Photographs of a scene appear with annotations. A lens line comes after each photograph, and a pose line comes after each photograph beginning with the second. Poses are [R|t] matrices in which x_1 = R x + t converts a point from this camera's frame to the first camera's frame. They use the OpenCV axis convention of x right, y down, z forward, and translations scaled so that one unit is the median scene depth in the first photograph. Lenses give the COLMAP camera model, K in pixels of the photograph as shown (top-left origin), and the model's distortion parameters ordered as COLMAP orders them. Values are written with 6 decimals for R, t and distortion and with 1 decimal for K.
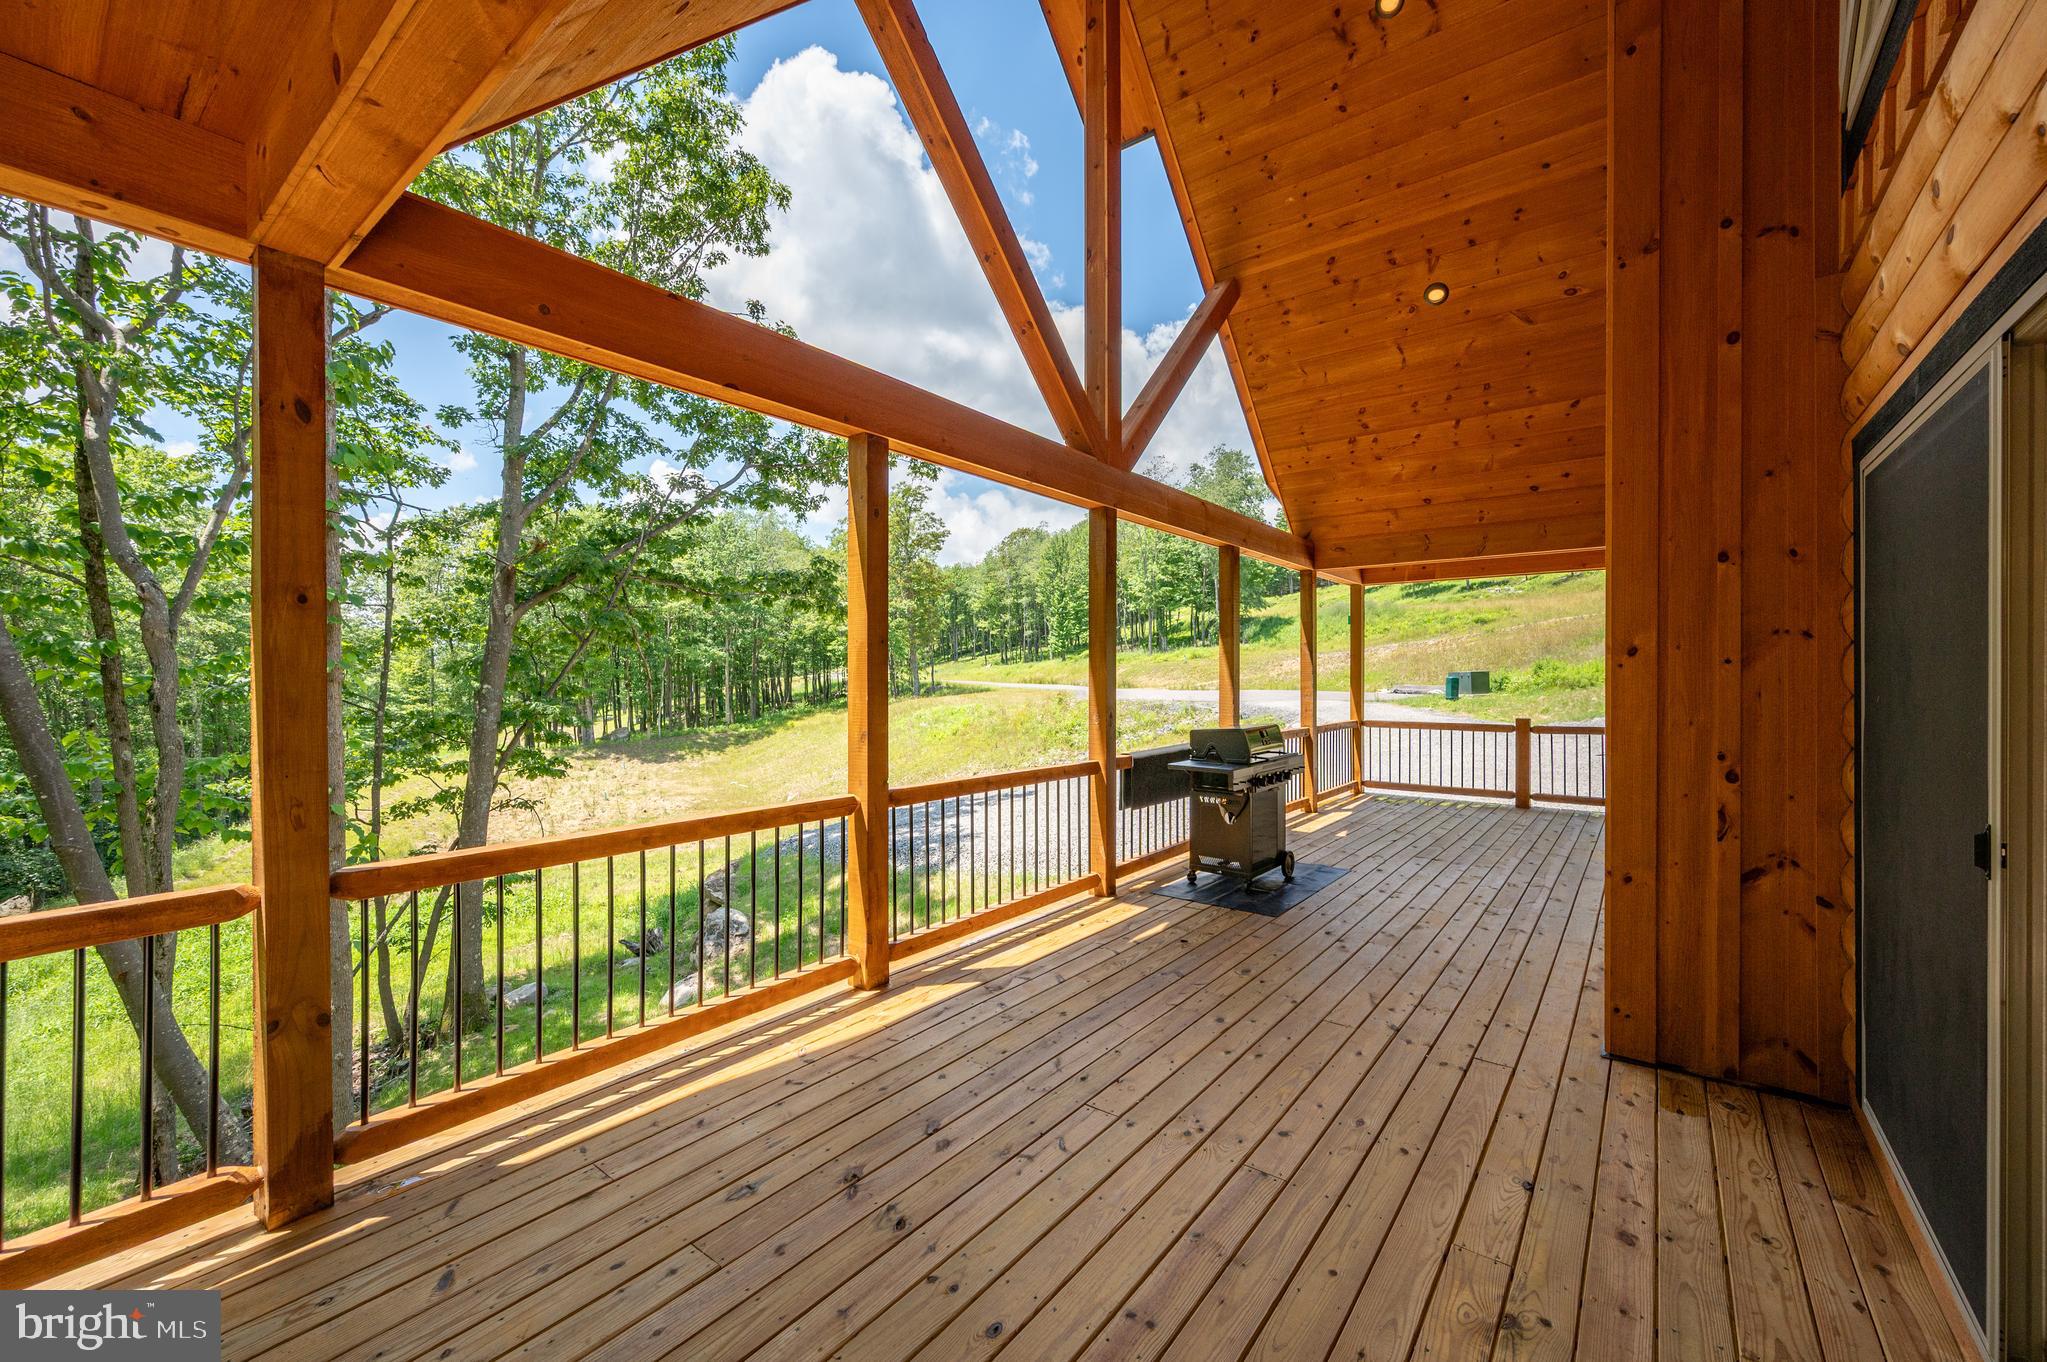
lens RADIAL K [[809.1, 0, 1034.0], [0, 809.1, 684.8], [0, 0, 1]] dist [-0.001964, -0.000256]
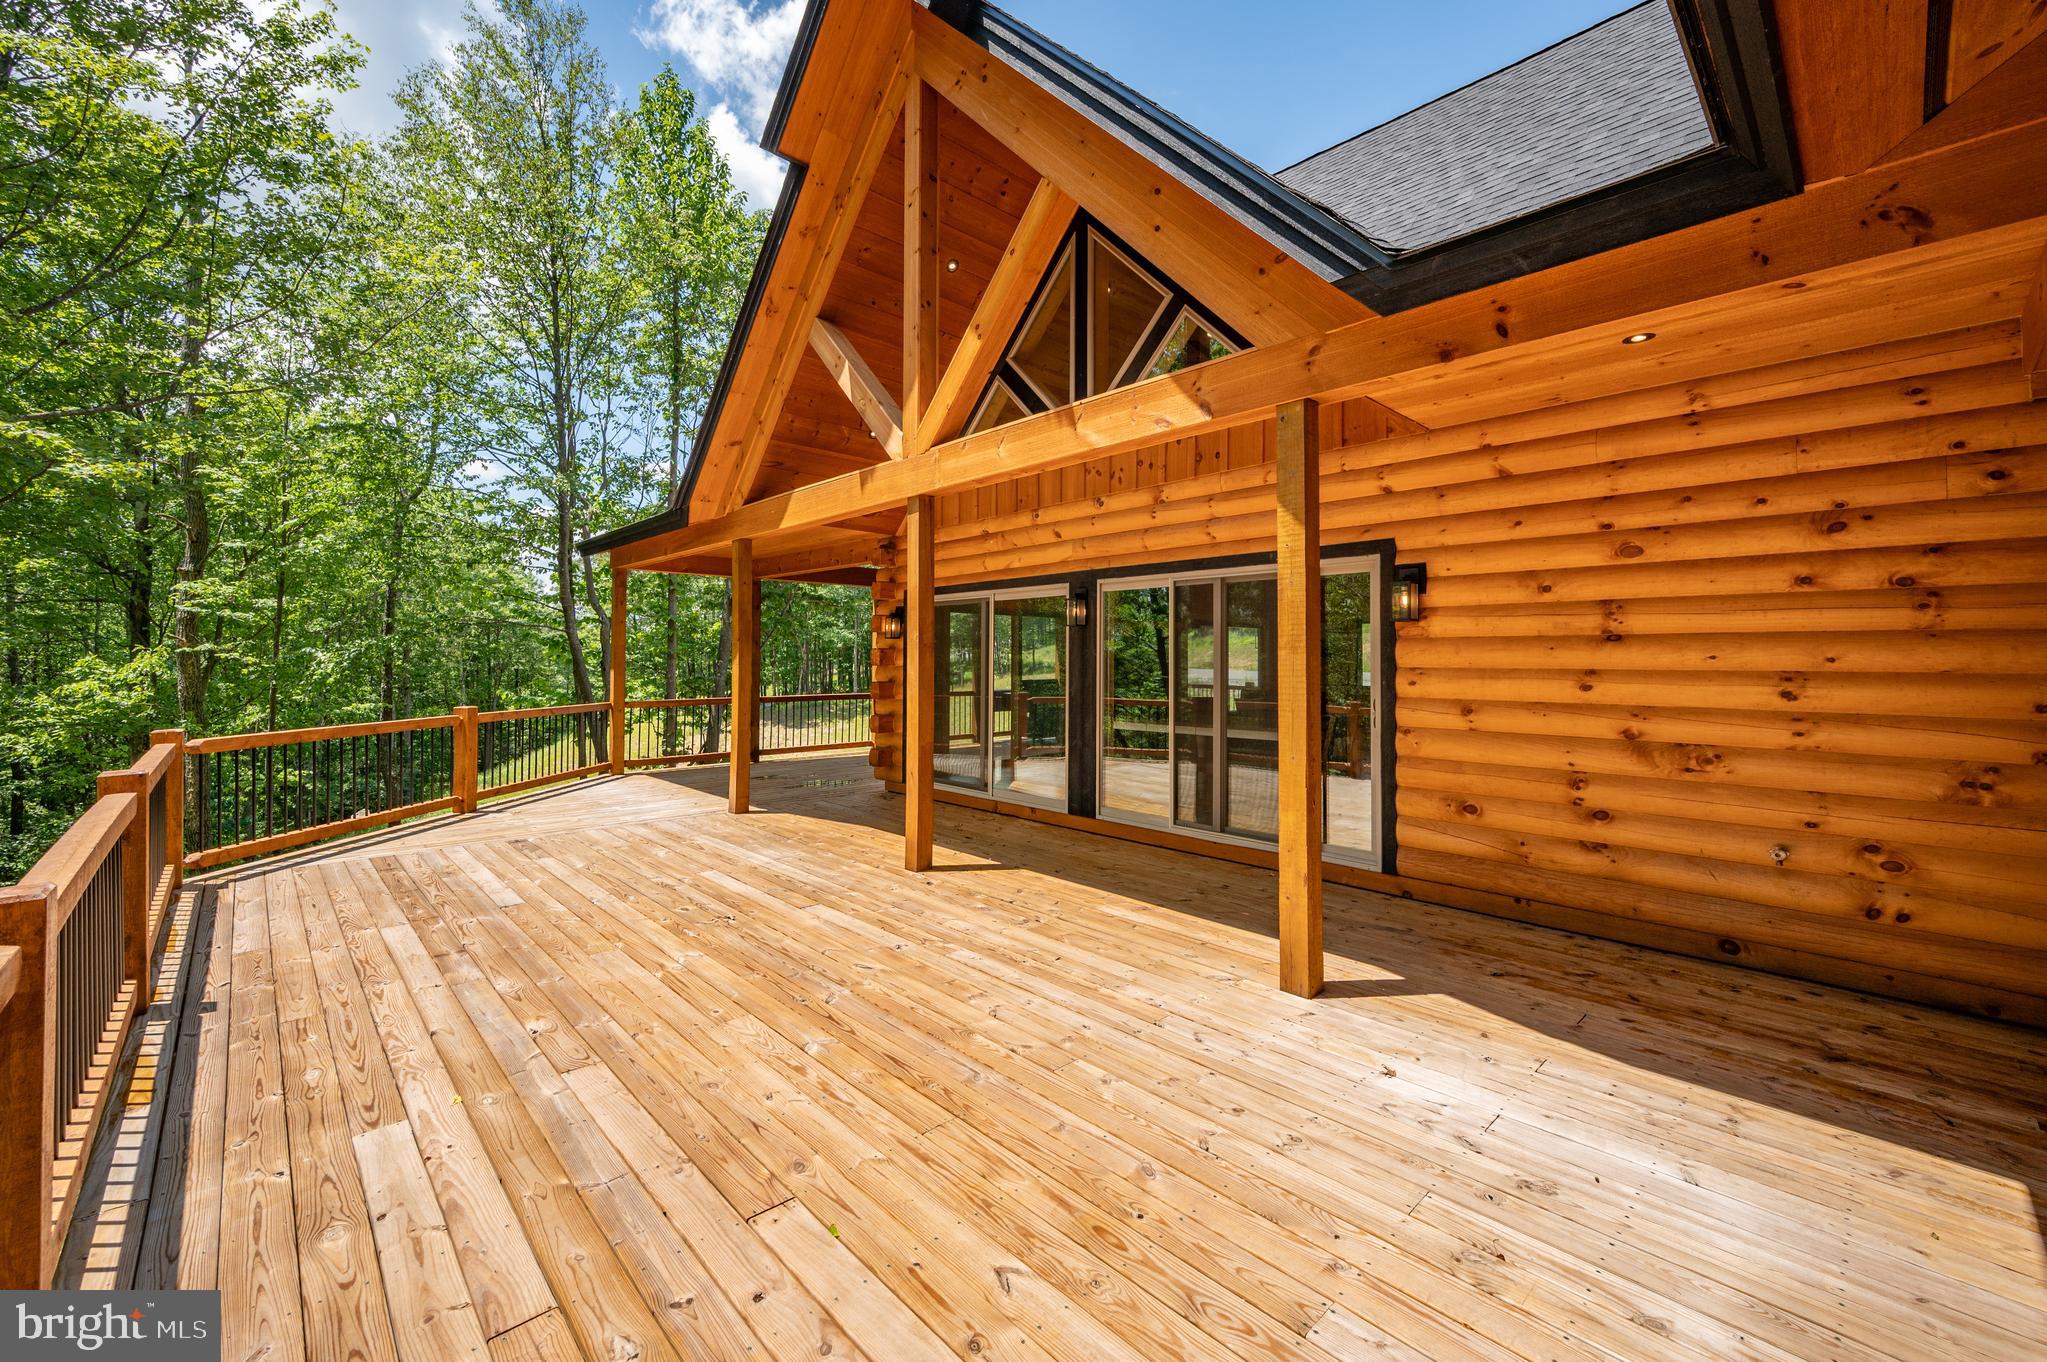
lens RADIAL K [[809.1, 0, 1022.8], [0, 809.1, 669.1], [0, 0, 1]] dist [-0.001964, -0.000256]
pose [[0.986737, 0.008781, -0.162091, 0.240286], [-0.008021, 0.999954, 0.005343, 0.008196], [0.162131, -0.003972, 0.986761, -0.555901]]
